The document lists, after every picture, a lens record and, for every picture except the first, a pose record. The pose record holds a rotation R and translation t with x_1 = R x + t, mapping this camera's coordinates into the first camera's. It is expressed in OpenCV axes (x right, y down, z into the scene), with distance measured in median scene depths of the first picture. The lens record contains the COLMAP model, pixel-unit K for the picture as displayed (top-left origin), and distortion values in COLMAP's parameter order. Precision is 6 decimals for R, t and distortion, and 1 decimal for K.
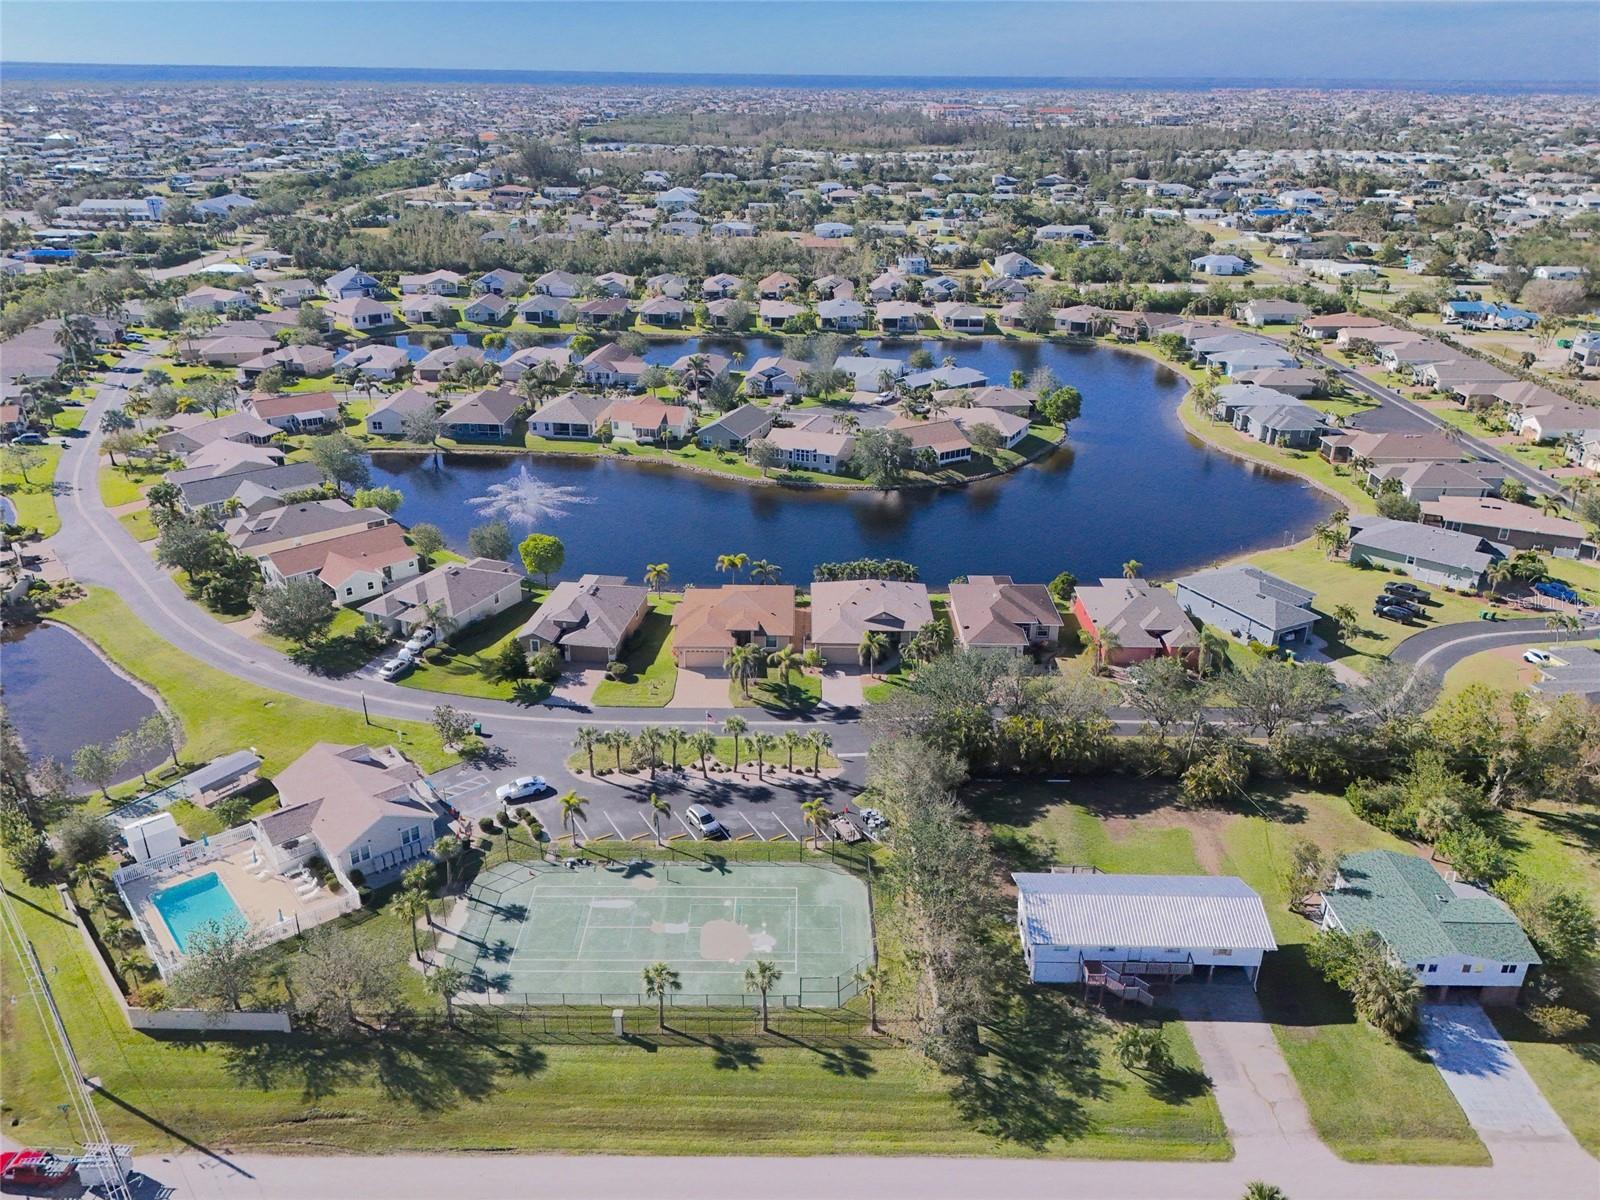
lens RADIAL K [[1176.3, 0, 800.0], [0, 1176.3, 600.0], [0, 0, 1]] dist [0.119260, -0.141559]
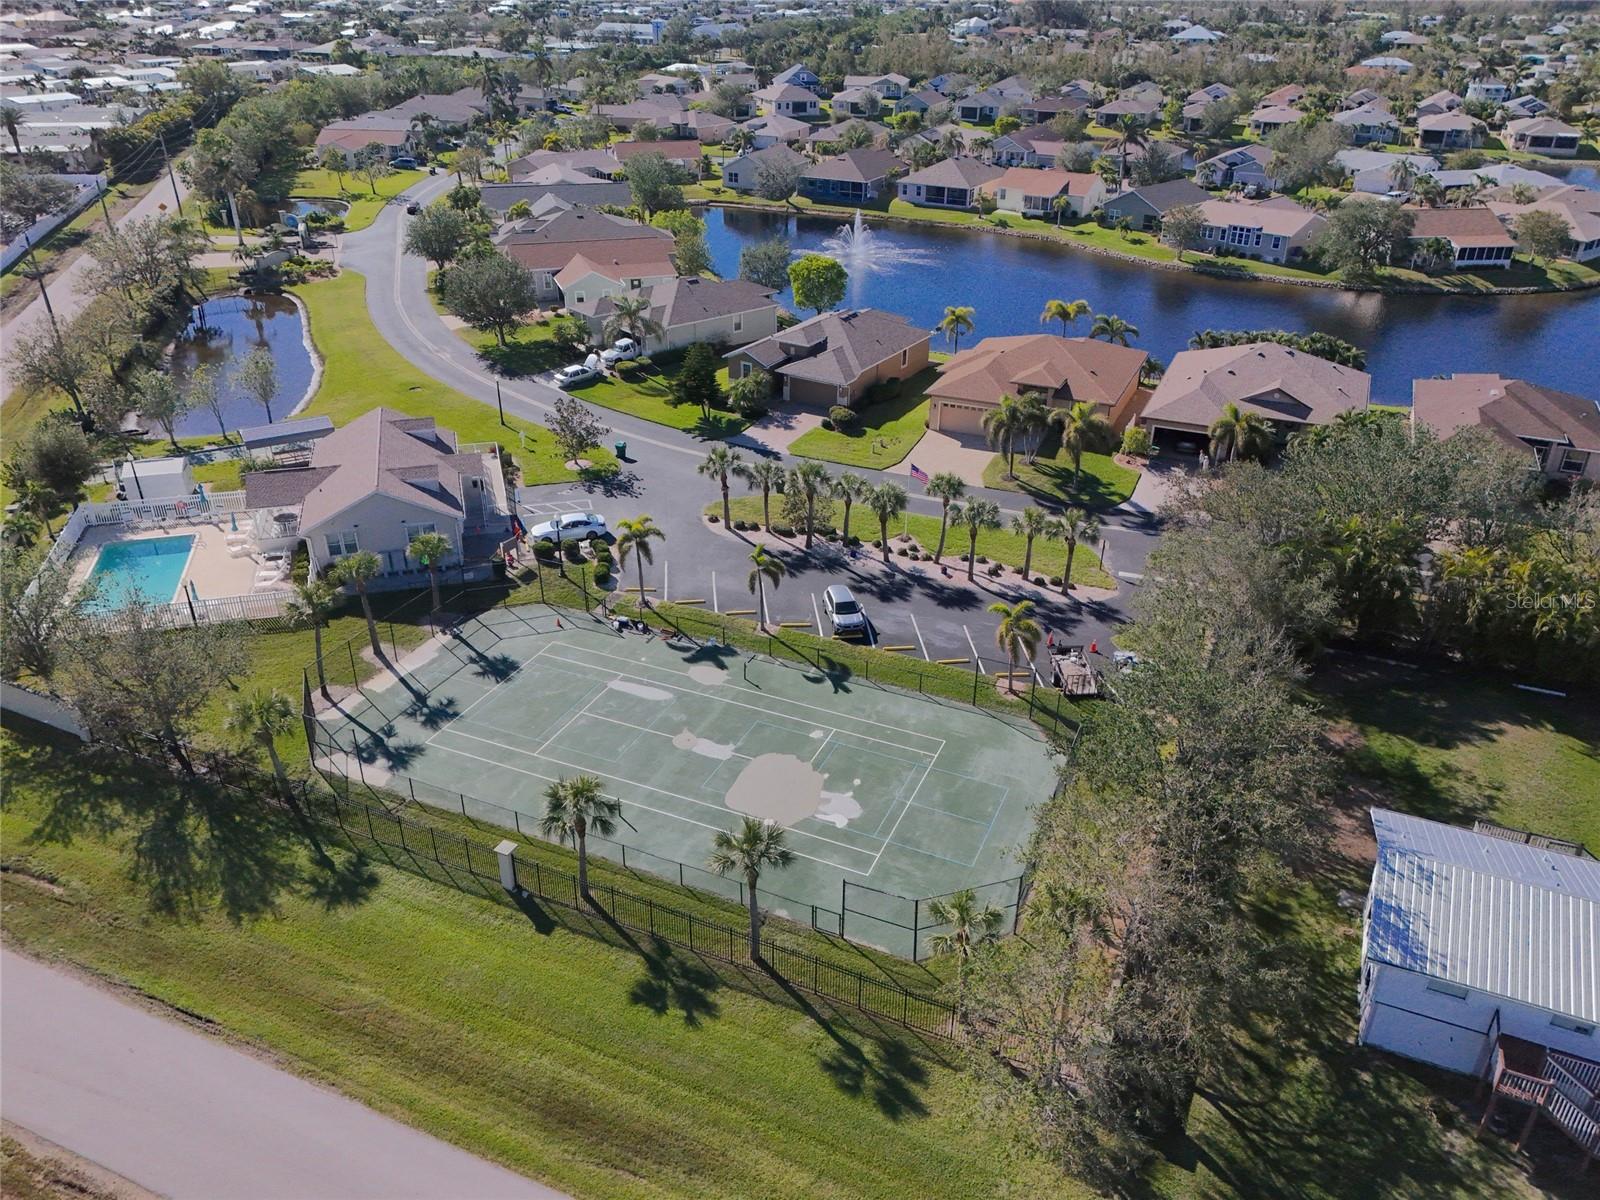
lens RADIAL K [[1176.3, 0, 800.0], [0, 1176.3, 600.0], [0, 0, 1]] dist [0.119260, -0.141559]
pose [[0.915071, 0.189360, -0.356072, 0.103803], [-0.164798, 0.981407, 0.098399, 0.116684], [0.368084, -0.031362, 0.929263, 0.399926]]
